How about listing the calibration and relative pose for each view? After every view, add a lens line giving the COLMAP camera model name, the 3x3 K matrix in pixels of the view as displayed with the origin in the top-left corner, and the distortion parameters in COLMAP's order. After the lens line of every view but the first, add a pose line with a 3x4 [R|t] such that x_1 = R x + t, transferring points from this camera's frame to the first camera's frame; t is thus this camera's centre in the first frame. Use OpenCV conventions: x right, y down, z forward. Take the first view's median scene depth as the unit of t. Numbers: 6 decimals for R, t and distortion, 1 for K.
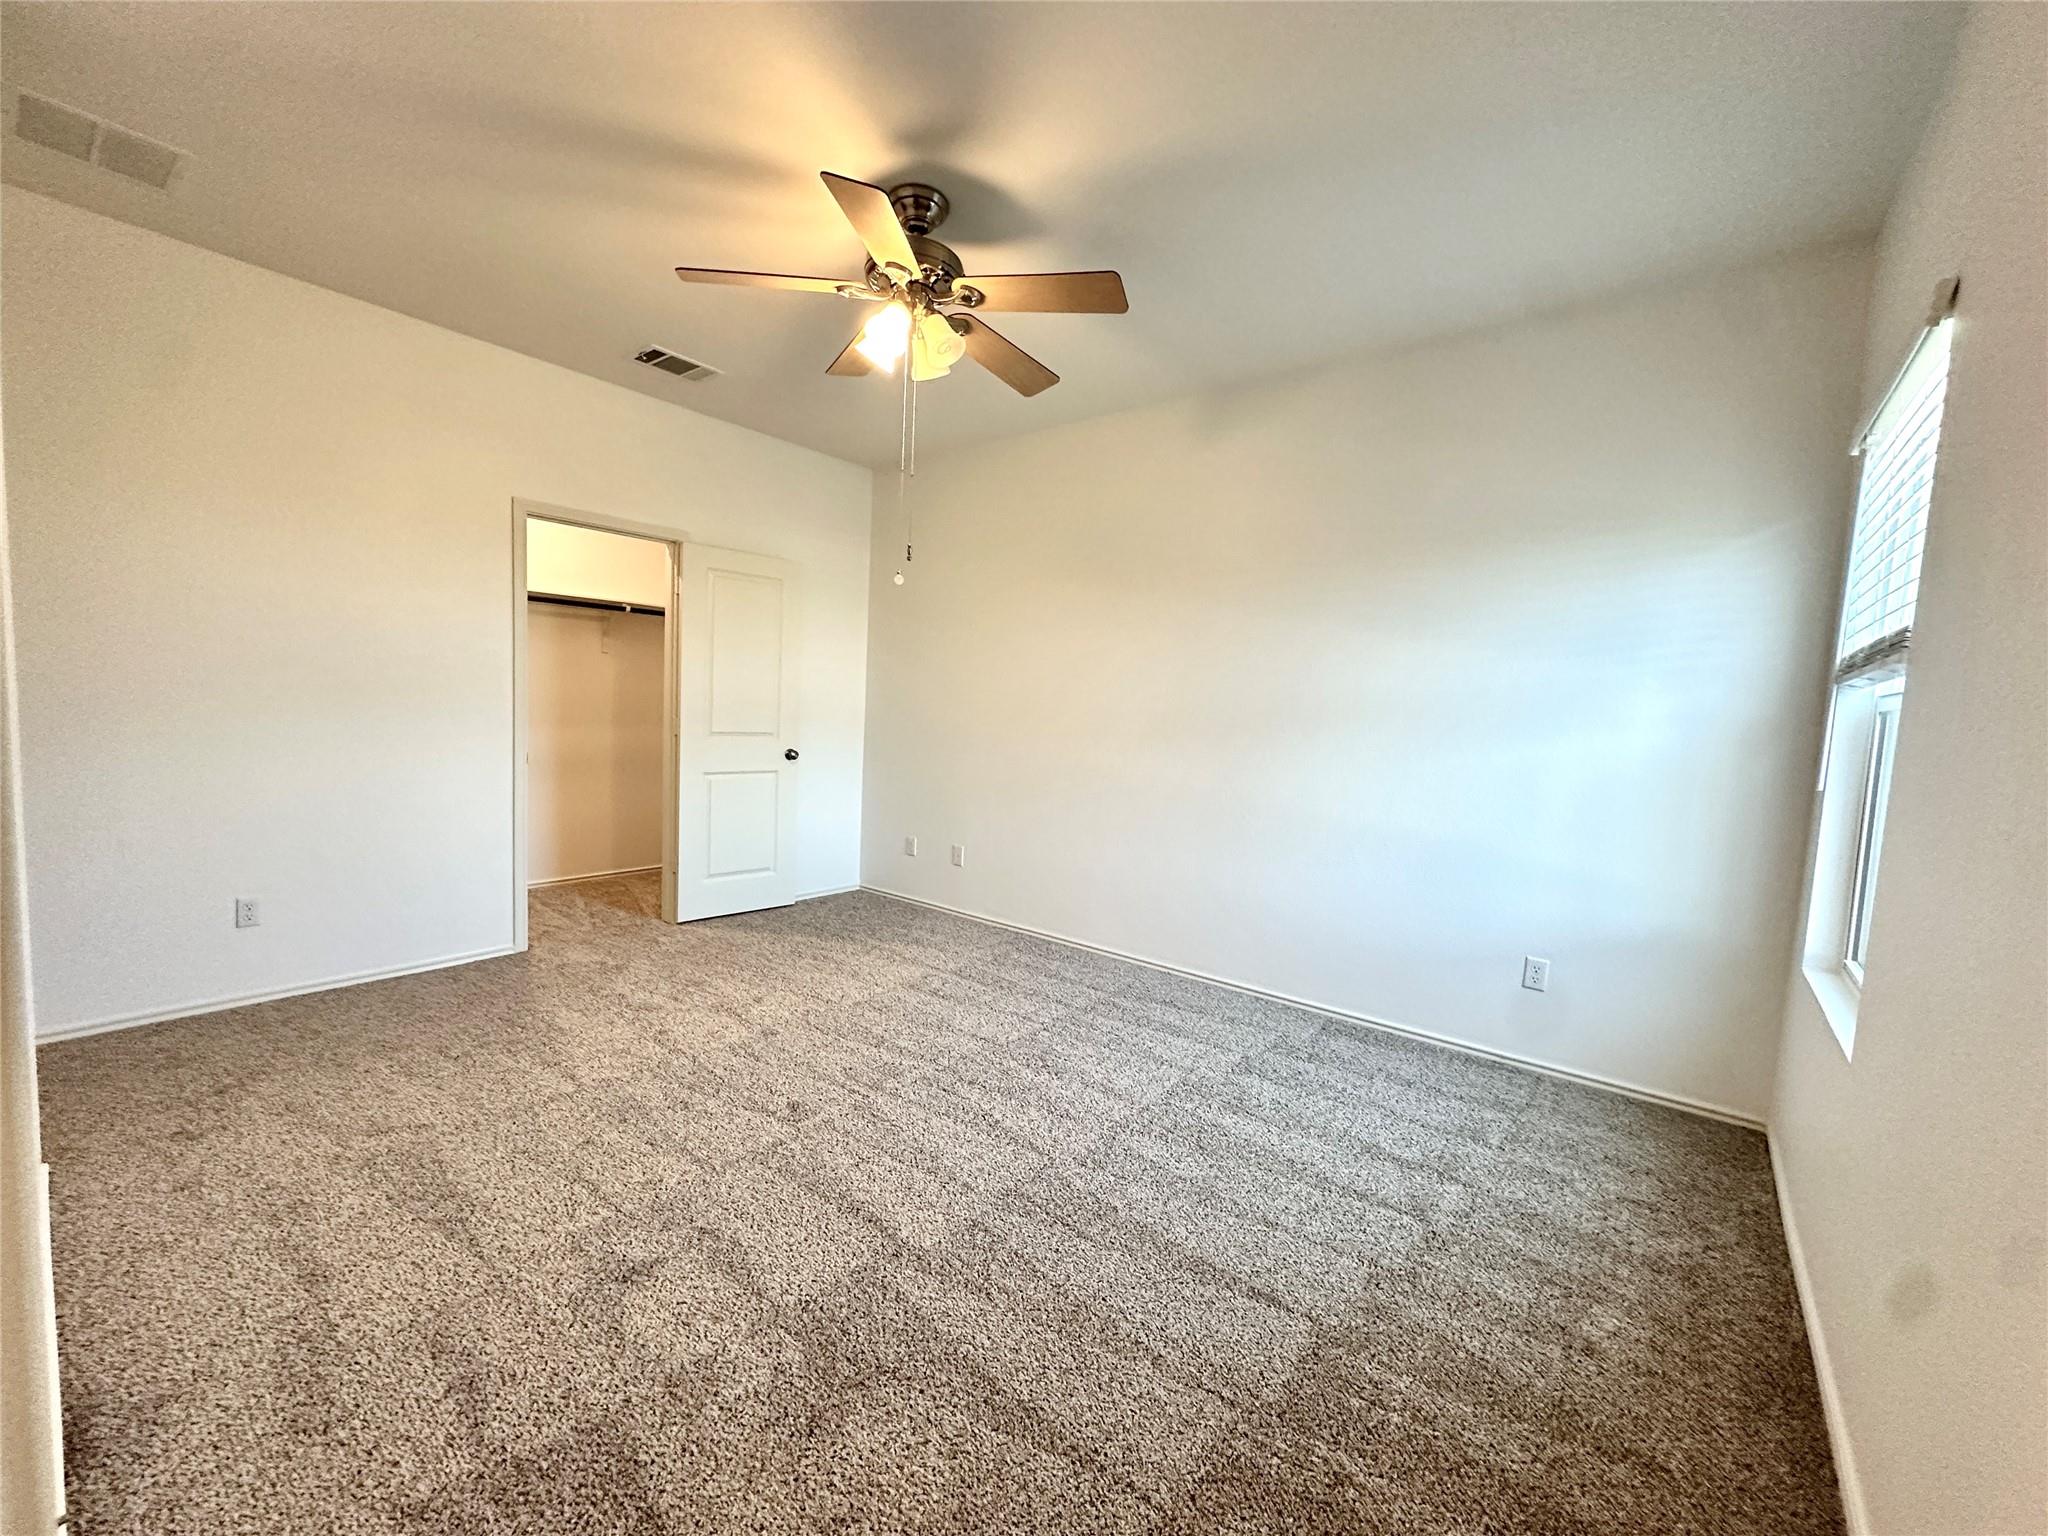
lens RADIAL K [[819.0, 0, 1028.0], [0, 819.0, 772.1], [0, 0, 1]] dist [-0.003642, 0.001230]
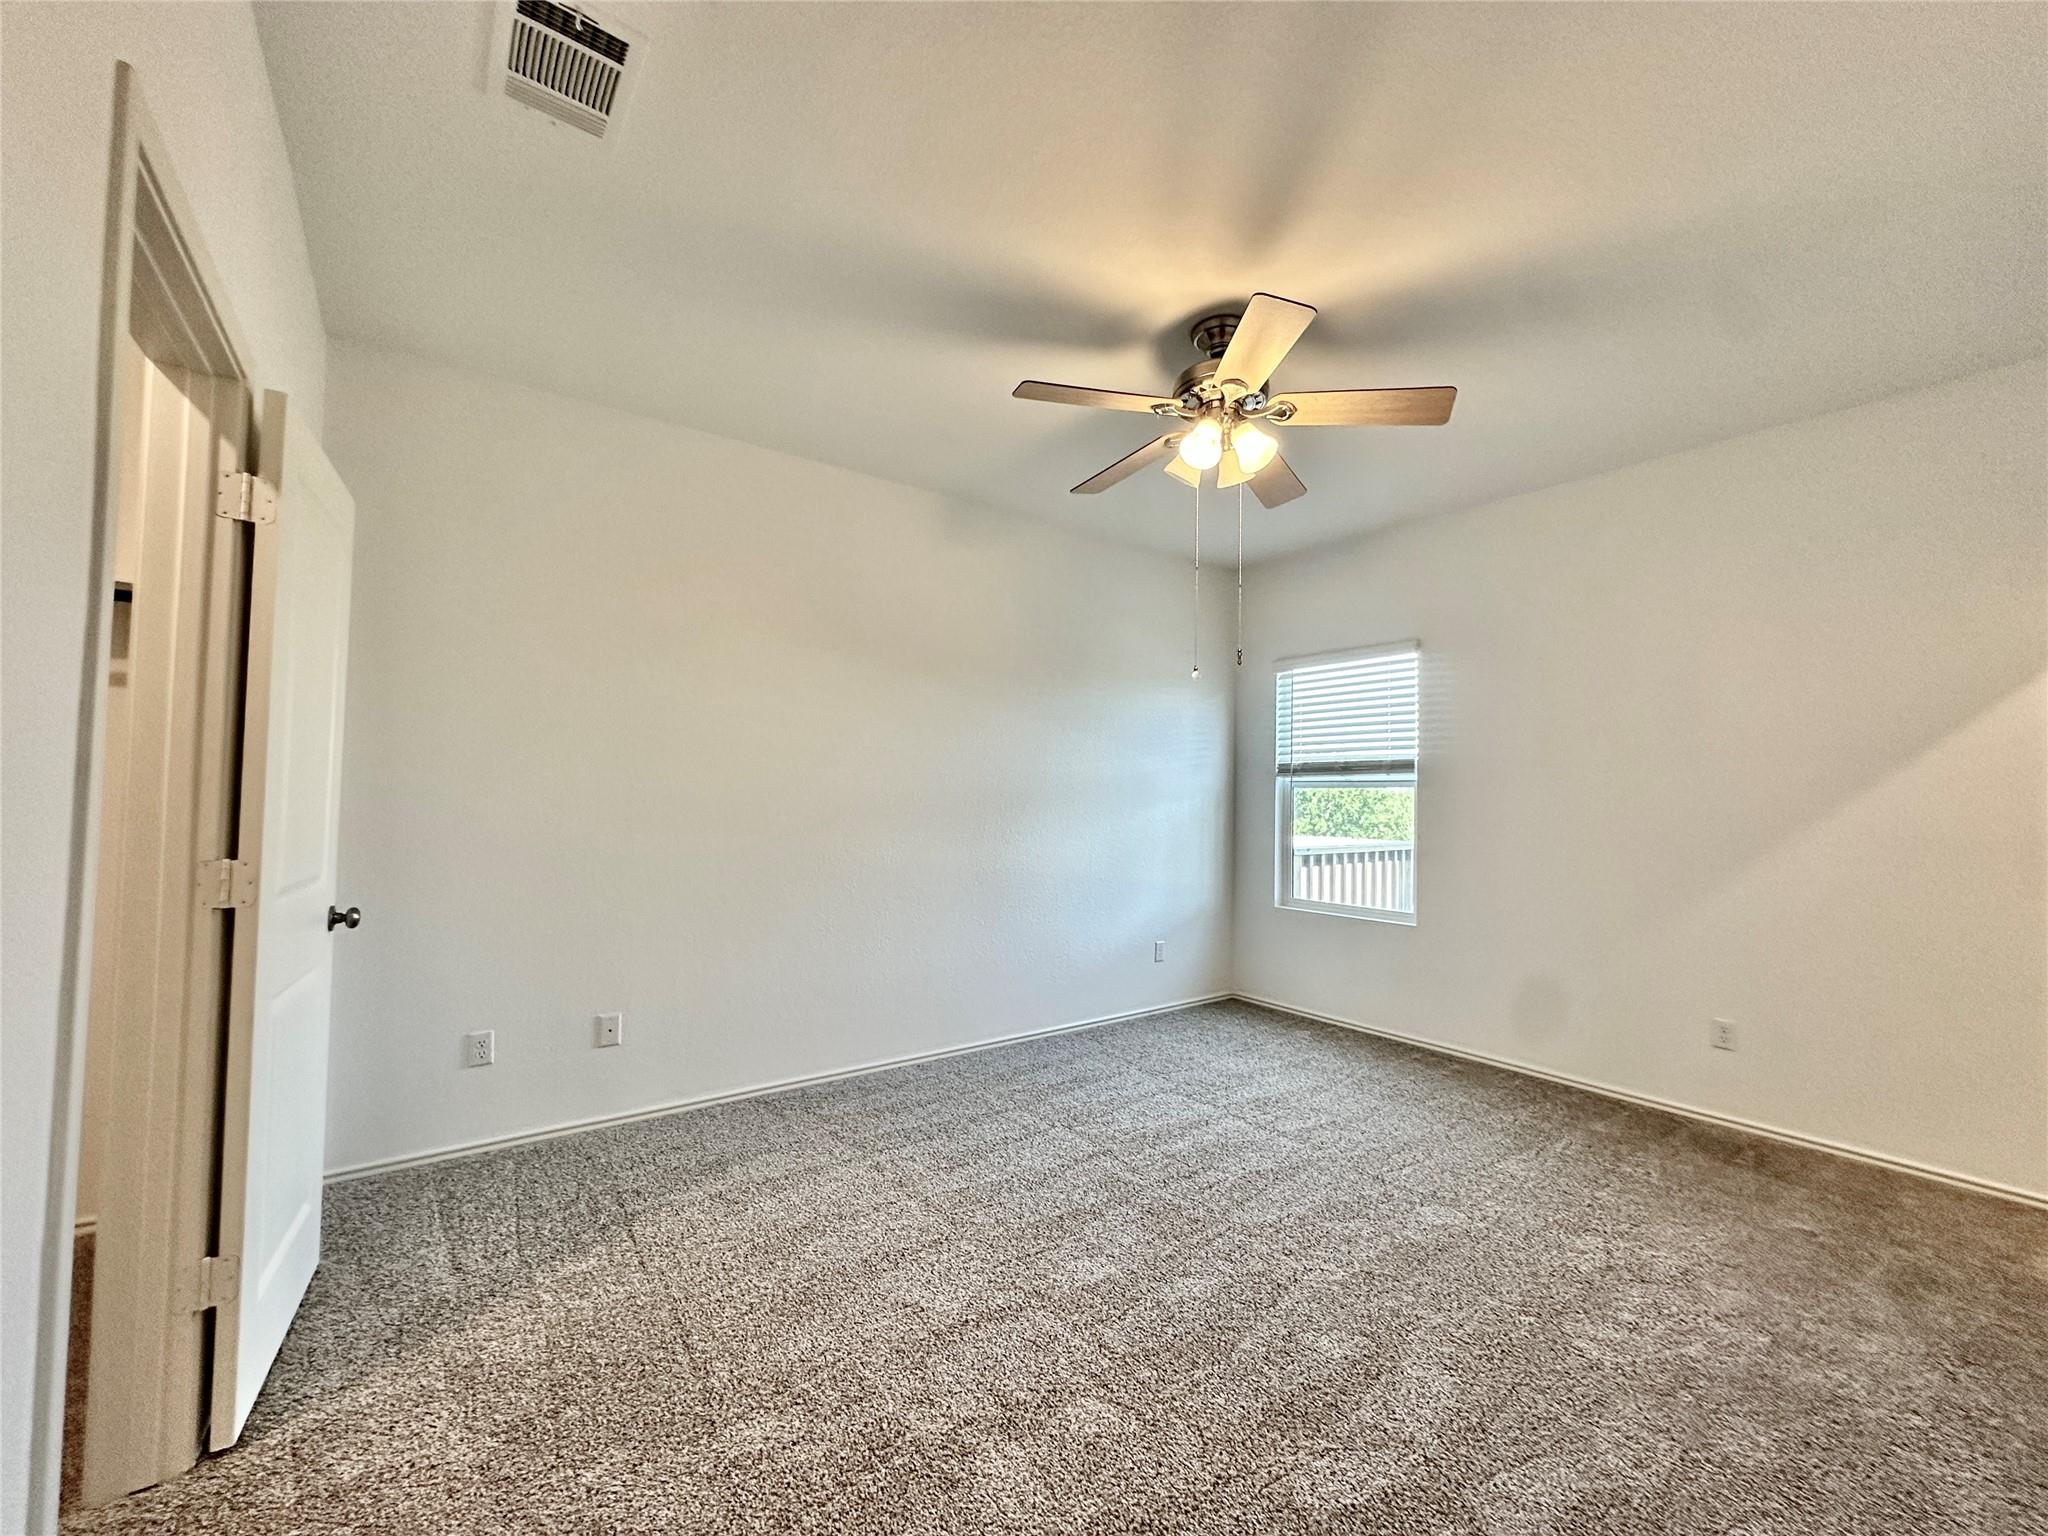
lens RADIAL K [[819.0, 0, 1031.5], [0, 819.0, 762.7], [0, 0, 1]] dist [-0.003642, 0.001230]
pose [[0.250401, -0.000146, 0.968142, -0.809332], [0.079624, 0.996615, -0.020443, -0.085603], [-0.964862, 0.082206, 0.249566, 0.671059]]
